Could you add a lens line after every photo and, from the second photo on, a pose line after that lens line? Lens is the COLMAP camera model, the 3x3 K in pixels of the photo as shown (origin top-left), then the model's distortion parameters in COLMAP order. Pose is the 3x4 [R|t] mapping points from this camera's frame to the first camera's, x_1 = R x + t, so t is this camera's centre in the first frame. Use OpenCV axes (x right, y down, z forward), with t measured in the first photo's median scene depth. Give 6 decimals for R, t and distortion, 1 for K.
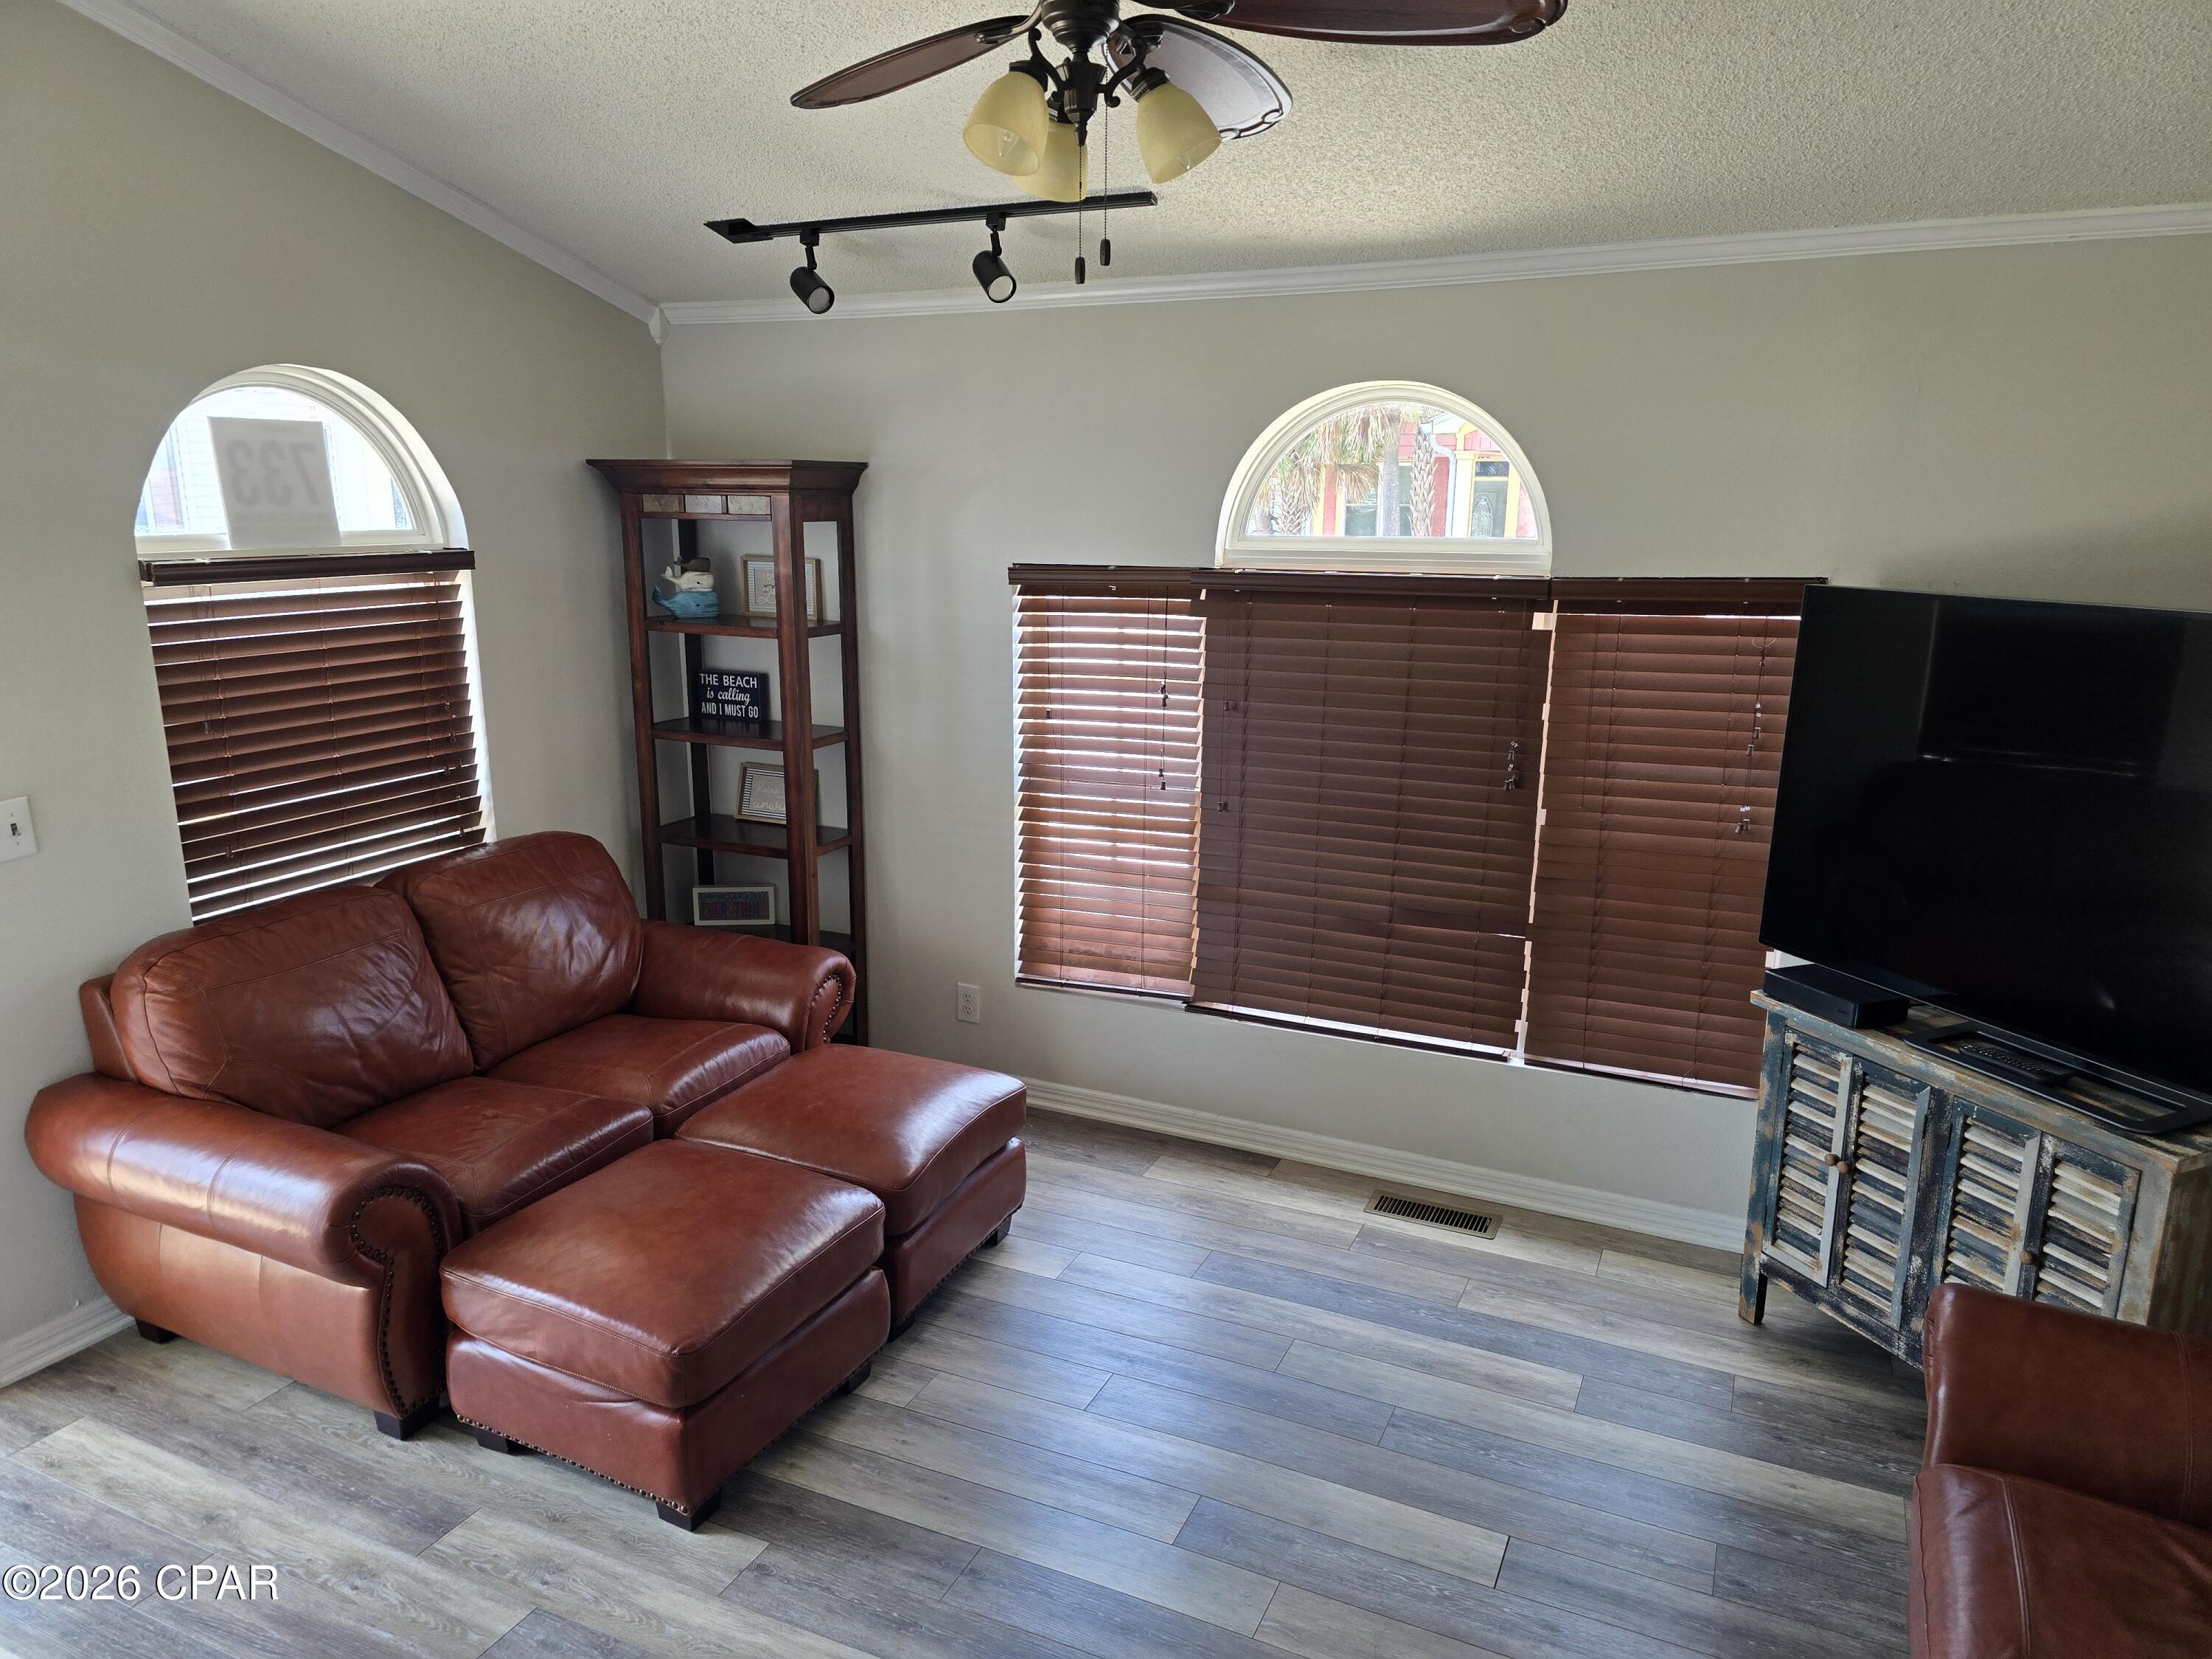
lens RADIAL K [[1480.0, 0, 1115.3], [0, 1480.0, 843.2], [0, 0, 1]] dist [0.070173, -0.063716]
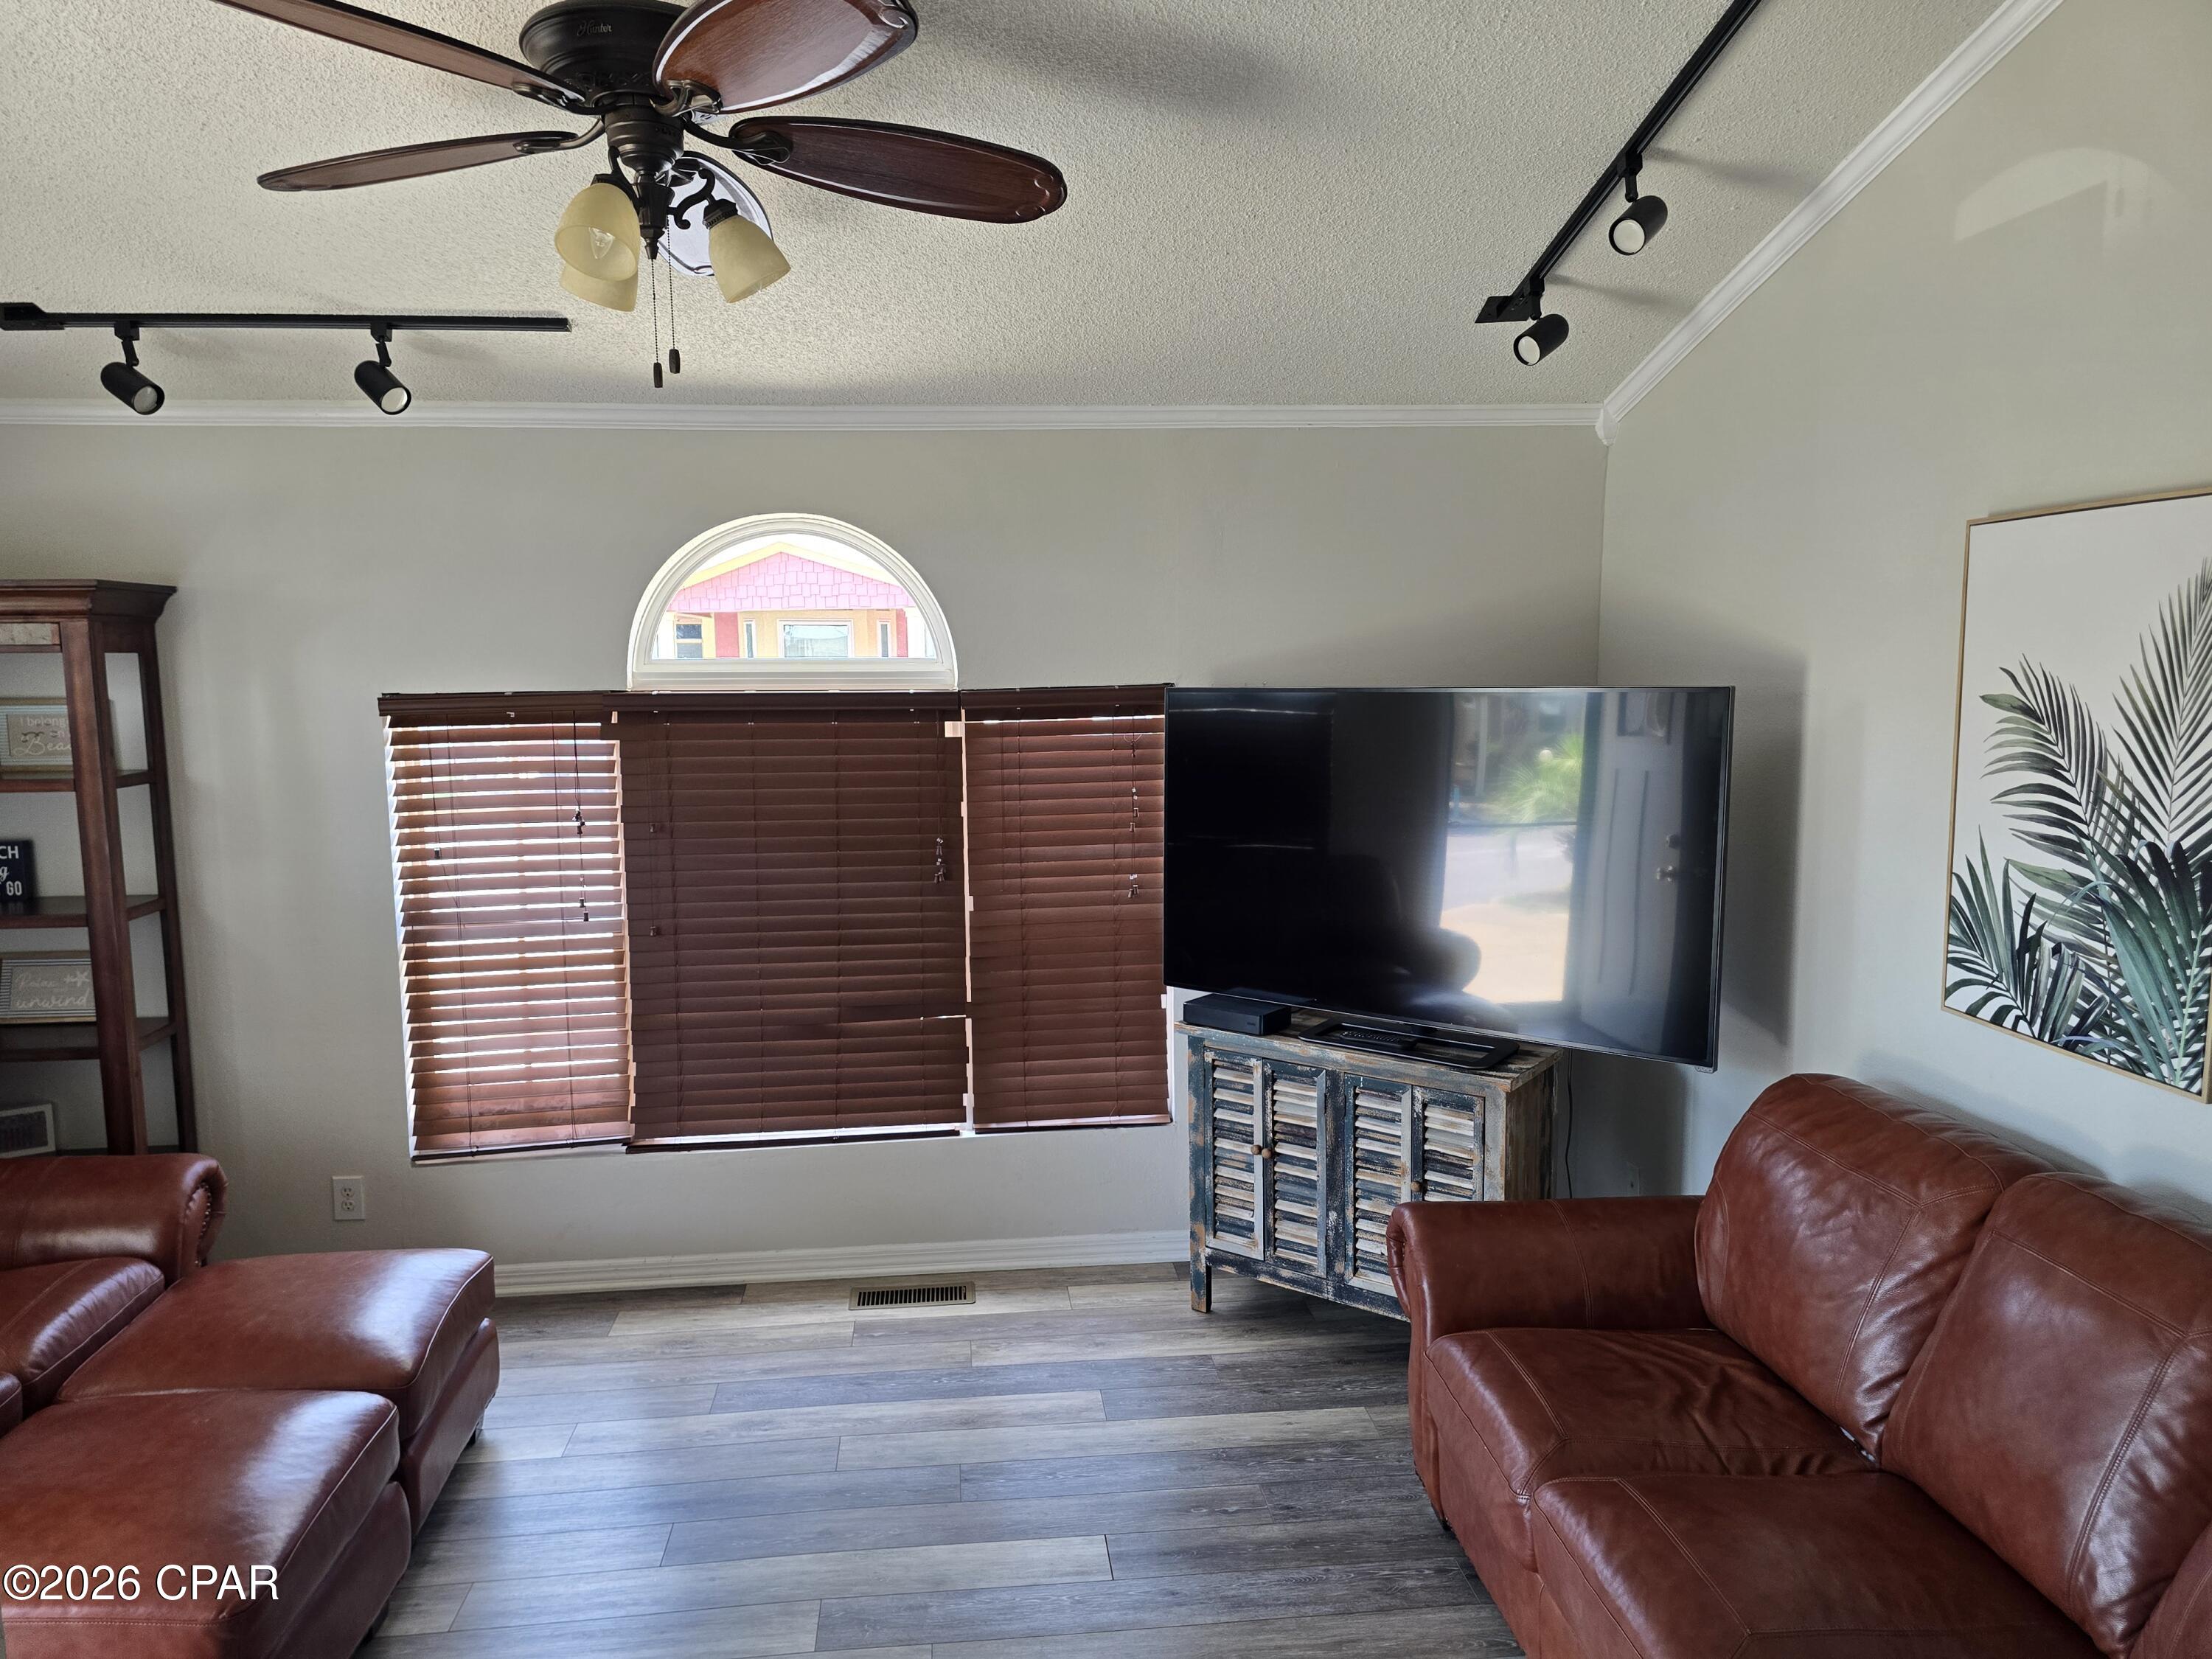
lens RADIAL K [[1480.0, 0, 1103.6], [0, 1480.0, 842.3], [0, 0, 1]] dist [0.070173, -0.063716]
pose [[0.860042, -0.077575, 0.504292, -0.188199], [0.132173, 0.988509, -0.073352, 0.032863], [-0.492807, 0.129739, 0.860412, -0.001411]]
